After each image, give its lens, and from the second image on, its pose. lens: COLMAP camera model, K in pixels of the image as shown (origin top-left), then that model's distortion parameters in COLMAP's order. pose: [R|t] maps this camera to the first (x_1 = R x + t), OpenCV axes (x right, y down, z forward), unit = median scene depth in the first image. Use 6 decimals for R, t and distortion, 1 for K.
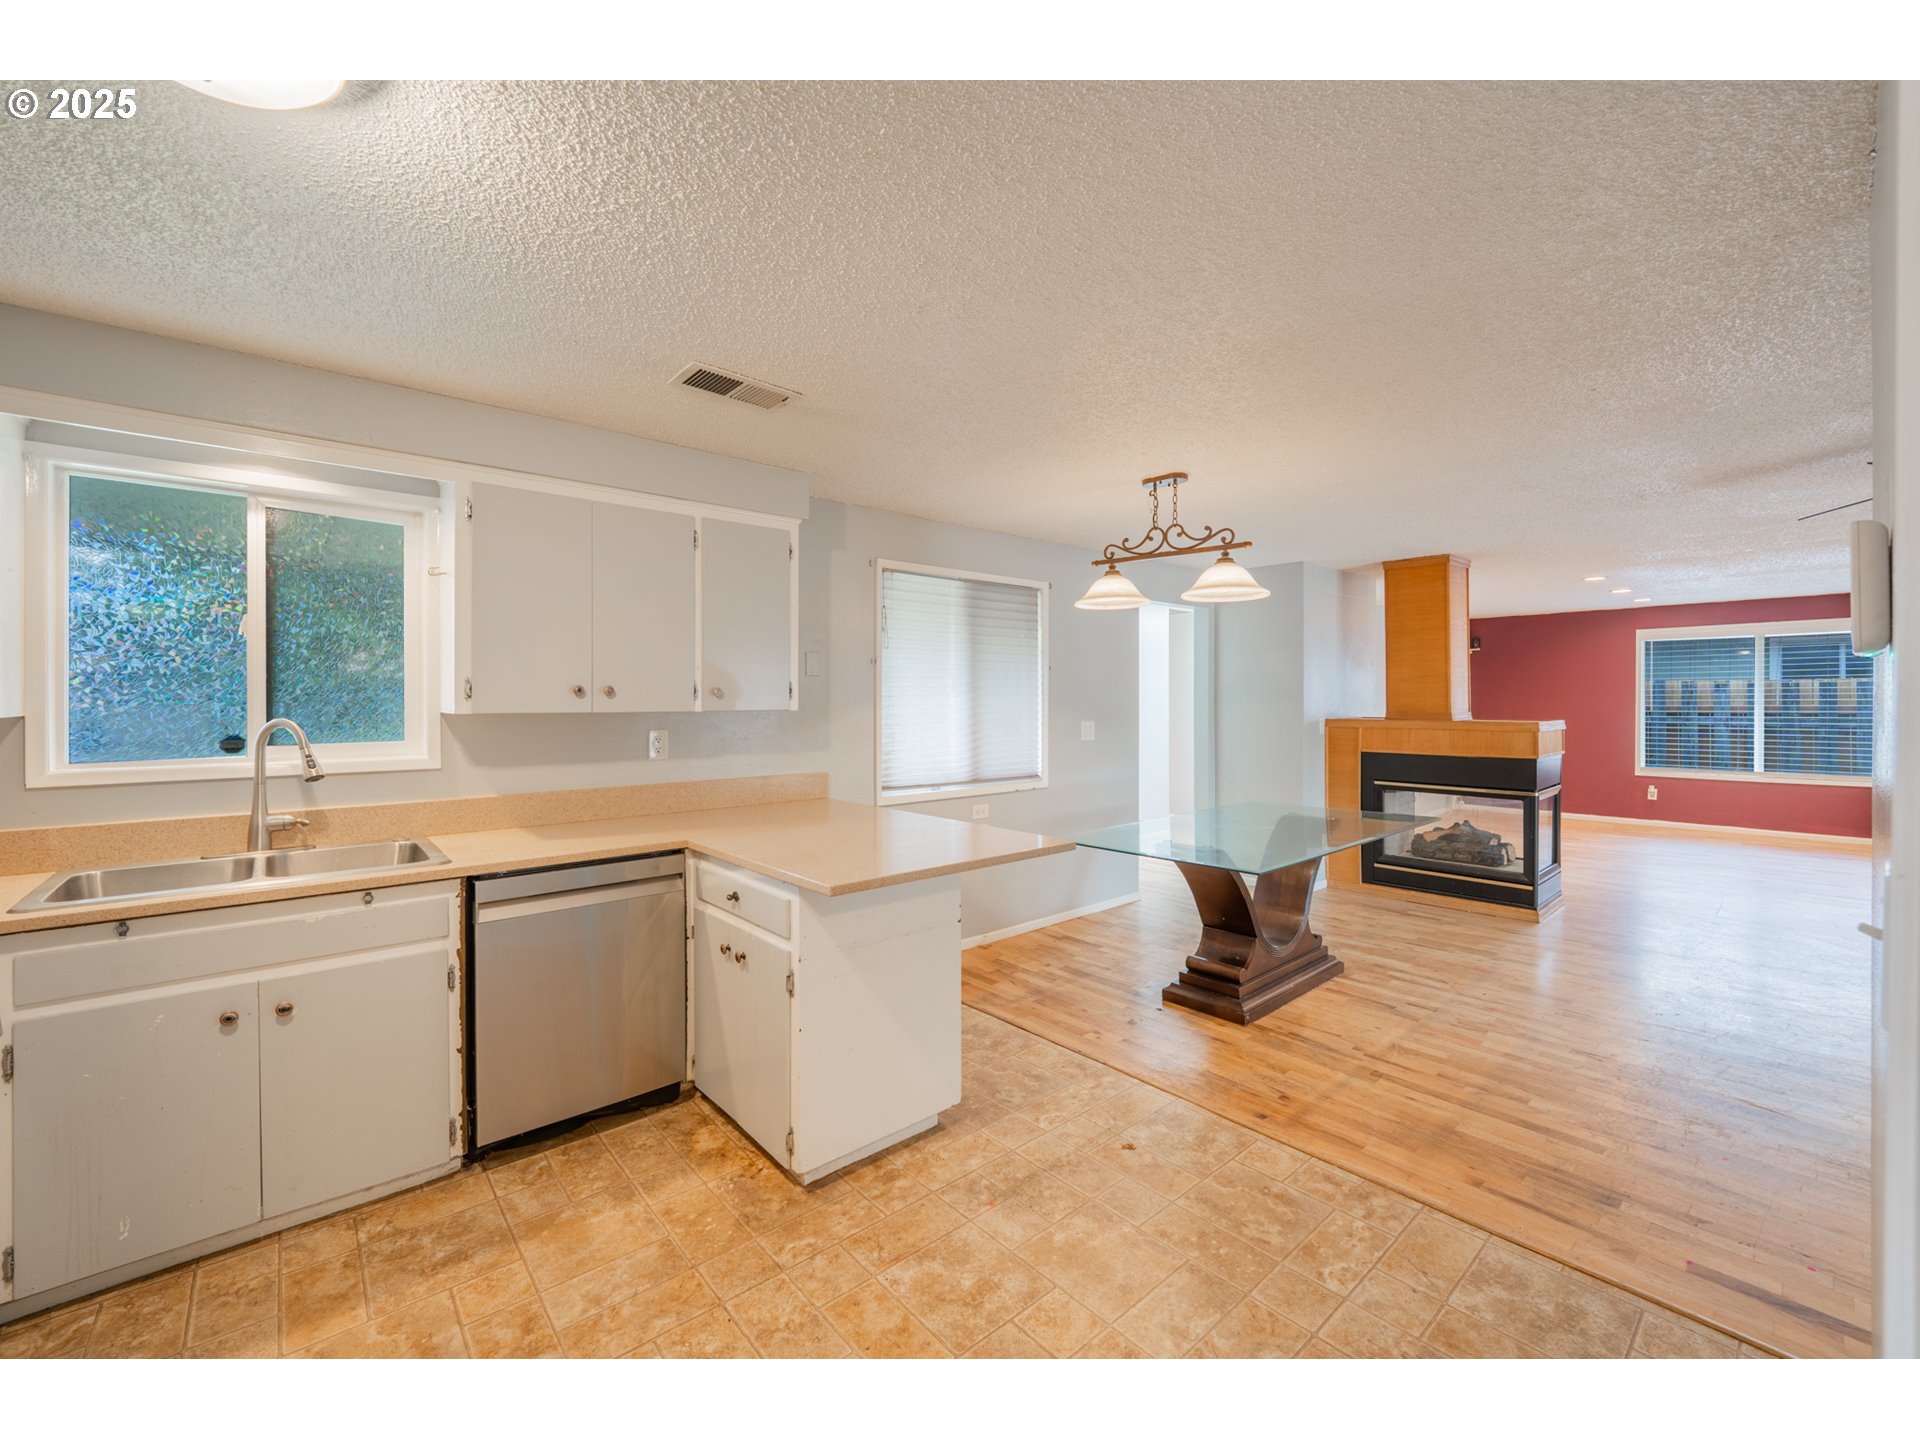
lens RADIAL K [[807.7, 0, 948.7], [0, 807.7, 703.7], [0, 0, 1]] dist [-0.012727, -0.000389]
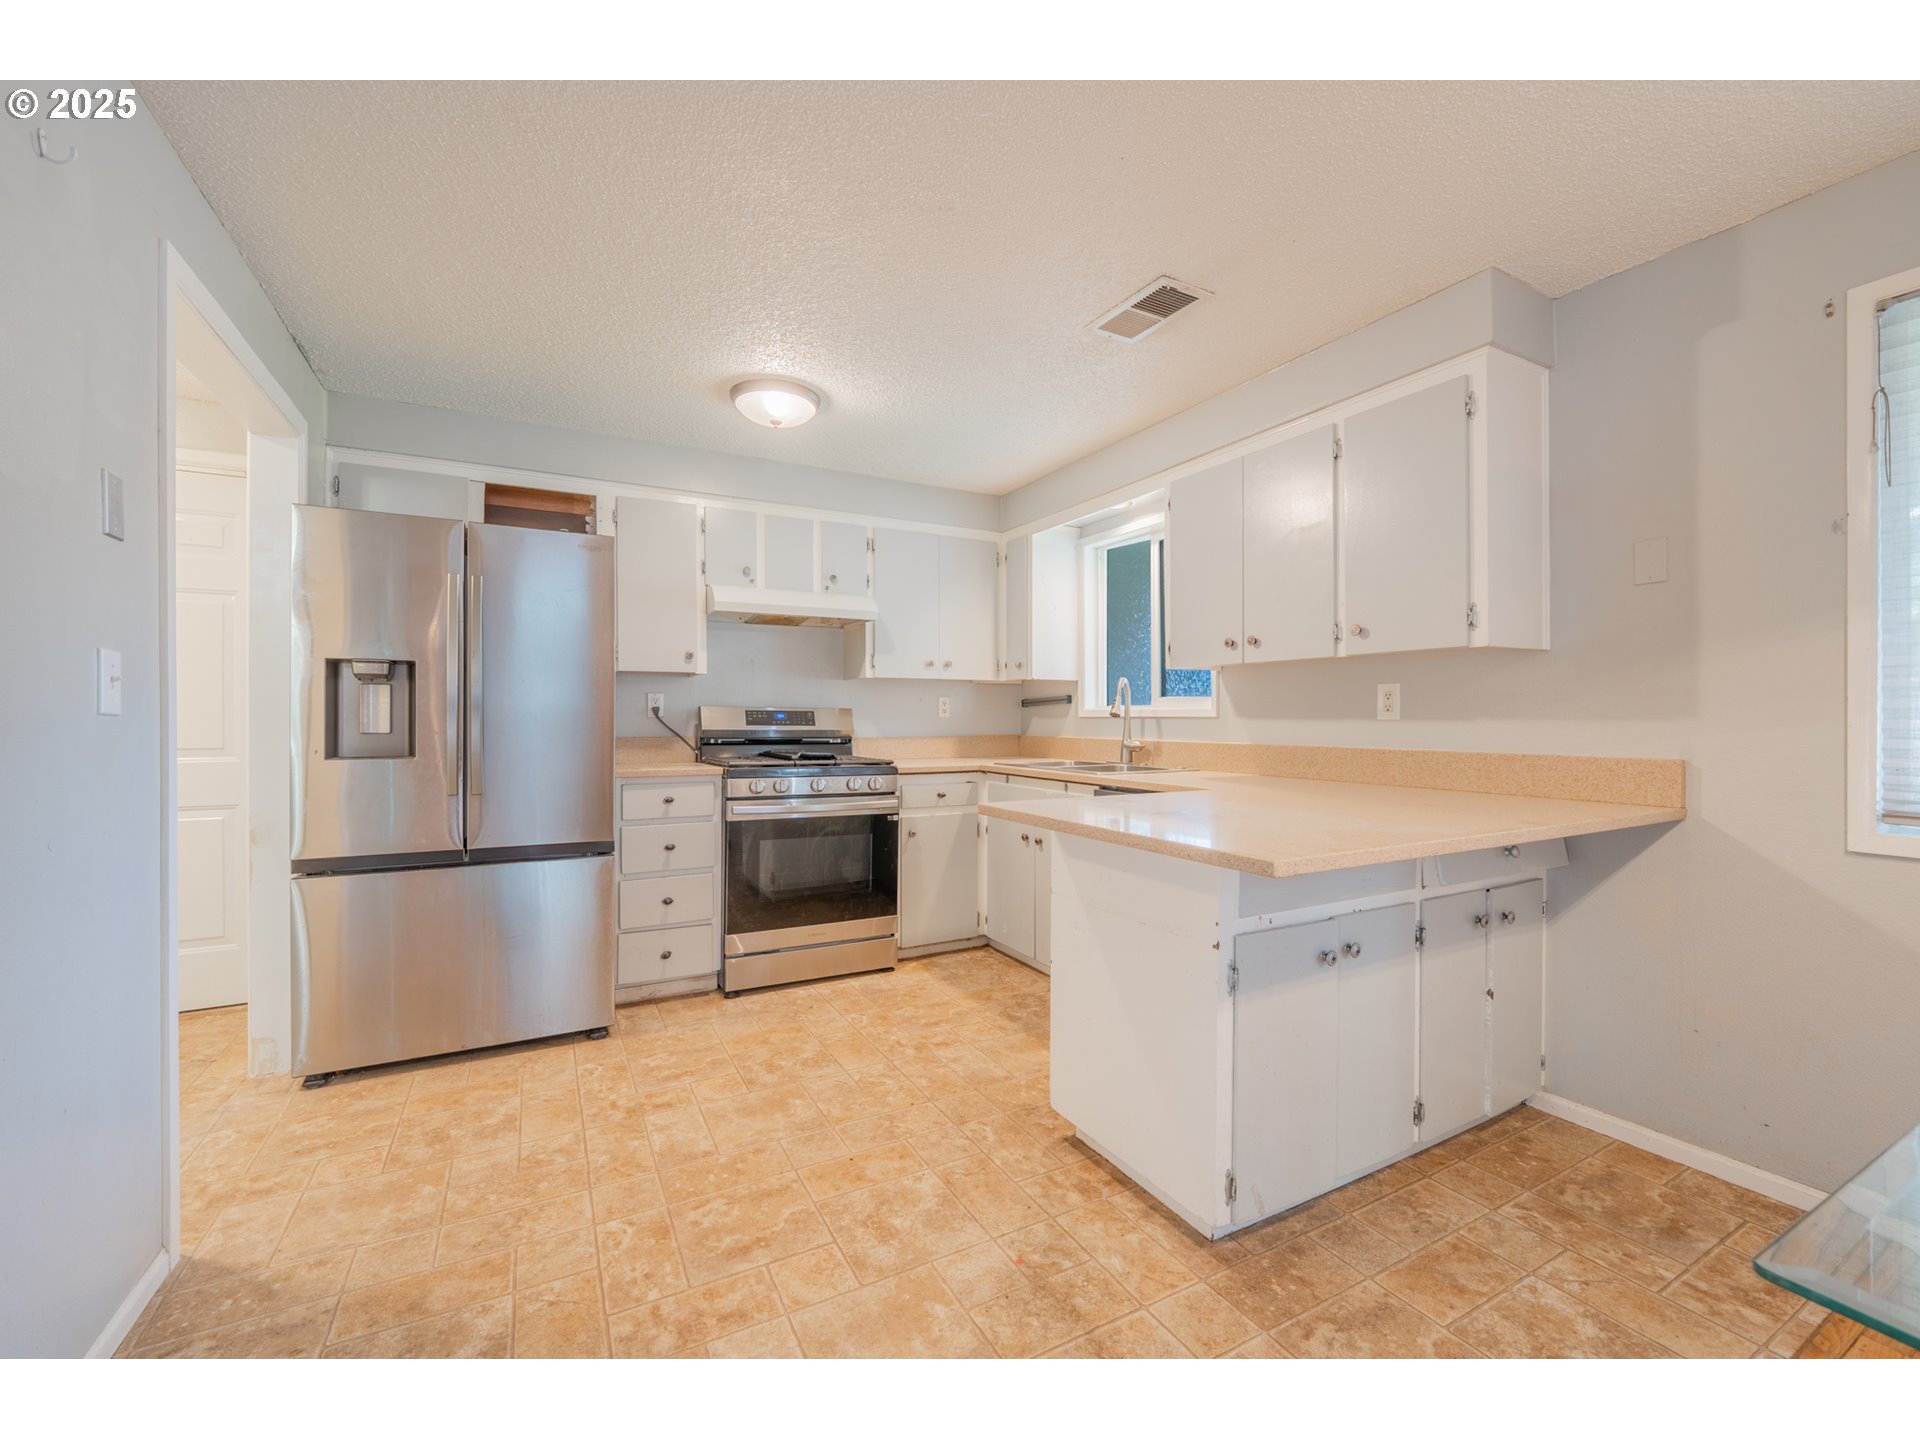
lens RADIAL K [[792.5, 0, 943.3], [0, 792.5, 728.8], [0, 0, 1]] dist [-0.010473, -0.000116]
pose [[-0.239924, 0.013102, -0.970703, 0.741193], [-0.010943, 0.999809, 0.016200, 0.096782], [0.970730, 0.014509, -0.239735, 1.029653]]
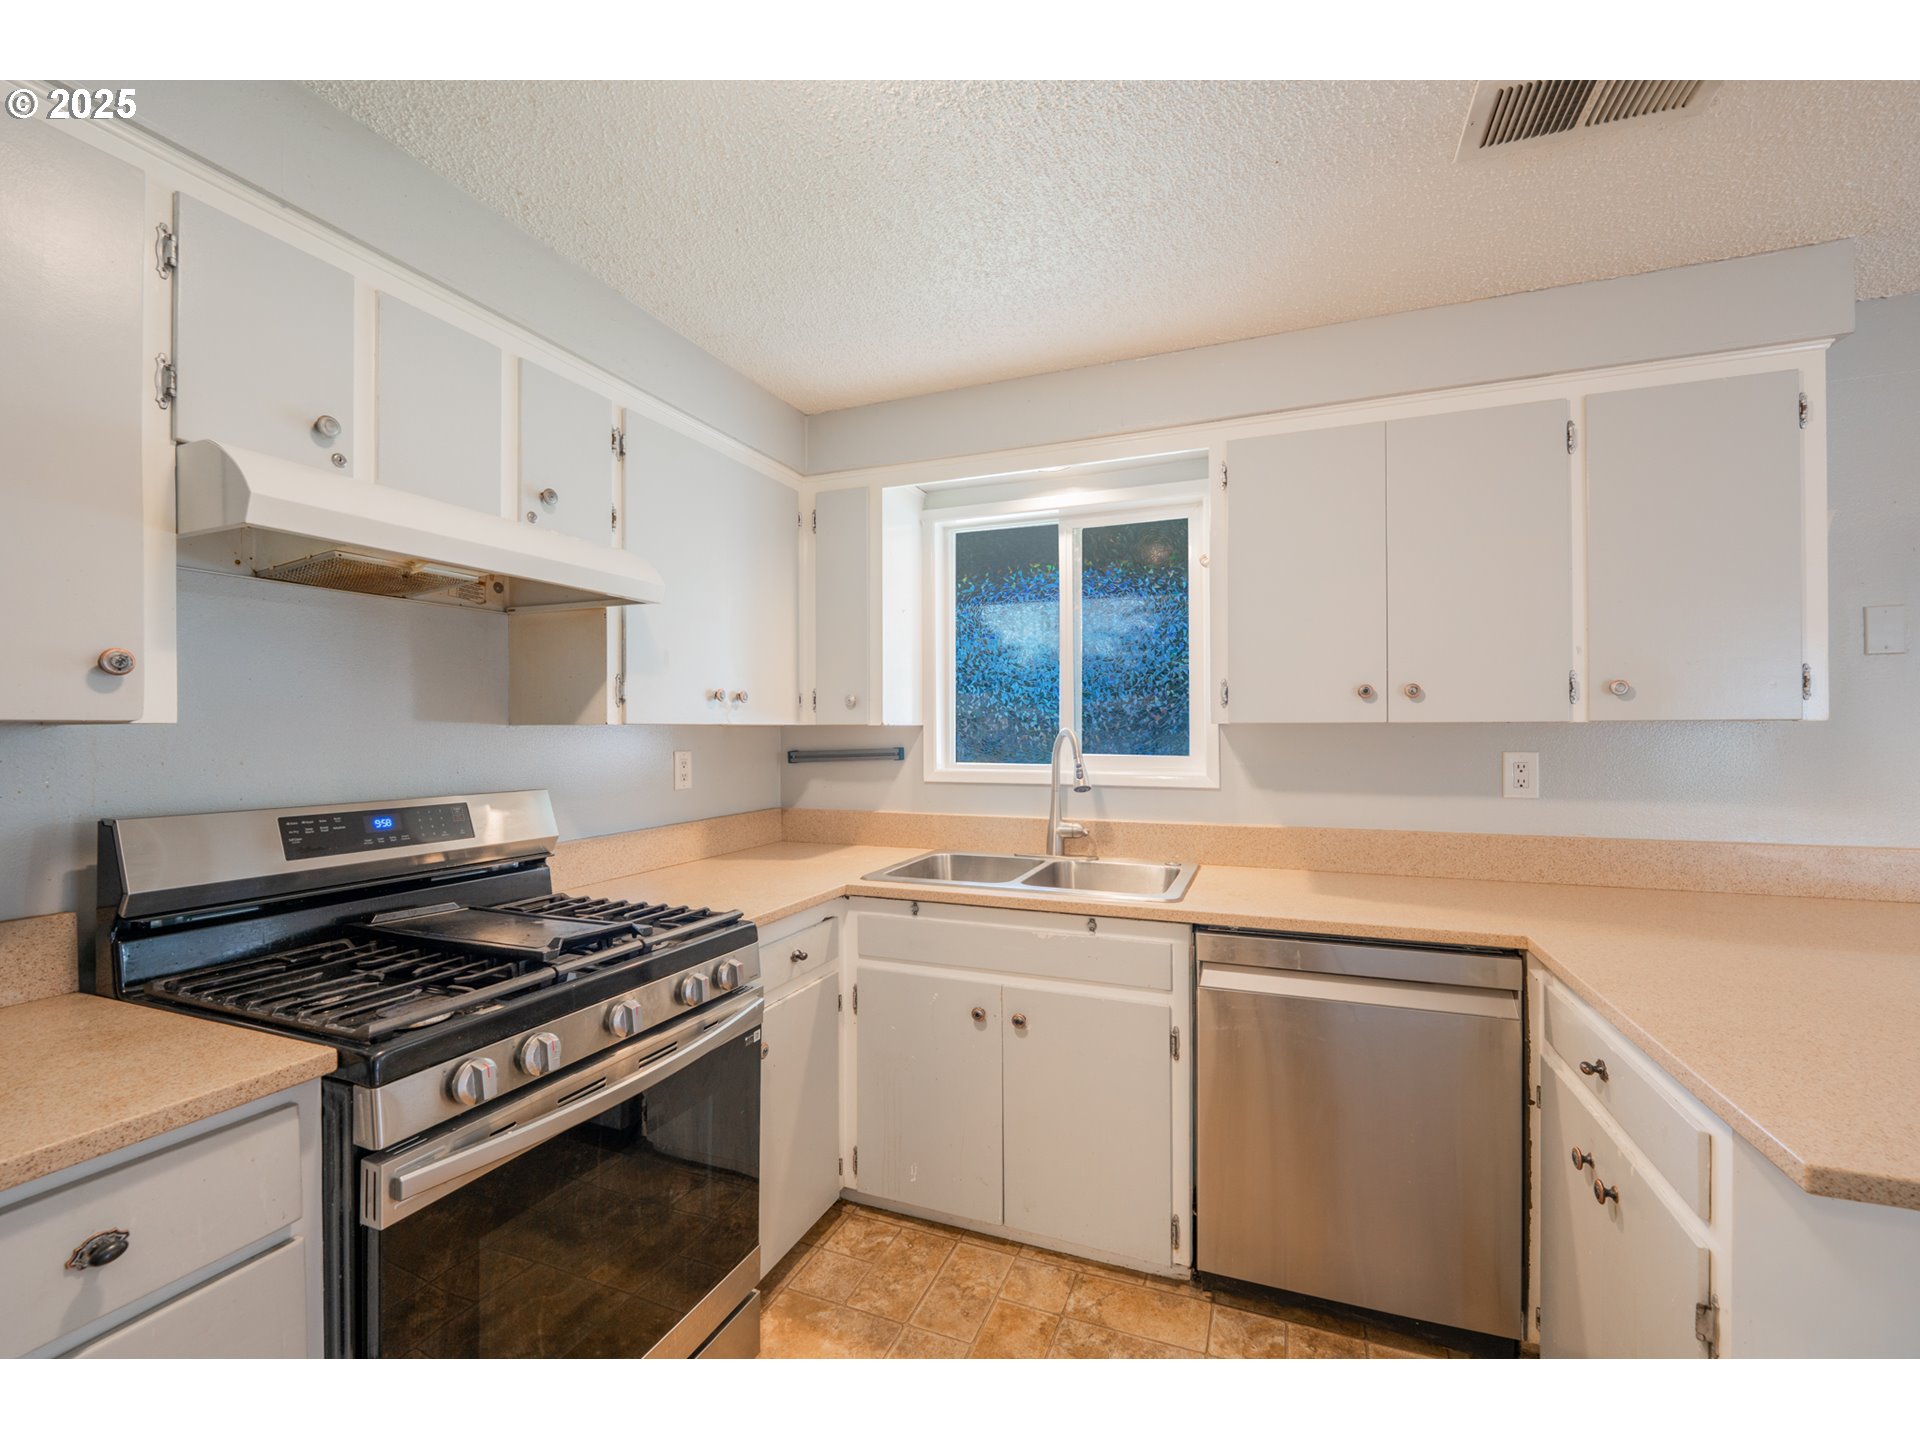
lens RADIAL K [[789.3, 0, 957.4], [0, 789.3, 725.8], [0, 0, 1]] dist [-0.009323, -0.000788]
pose [[0.456726, -0.006215, -0.889586, -0.004560], [-0.002932, 0.999960, -0.008491, 0.024465], [0.889603, 0.006486, 0.456689, 0.418635]]
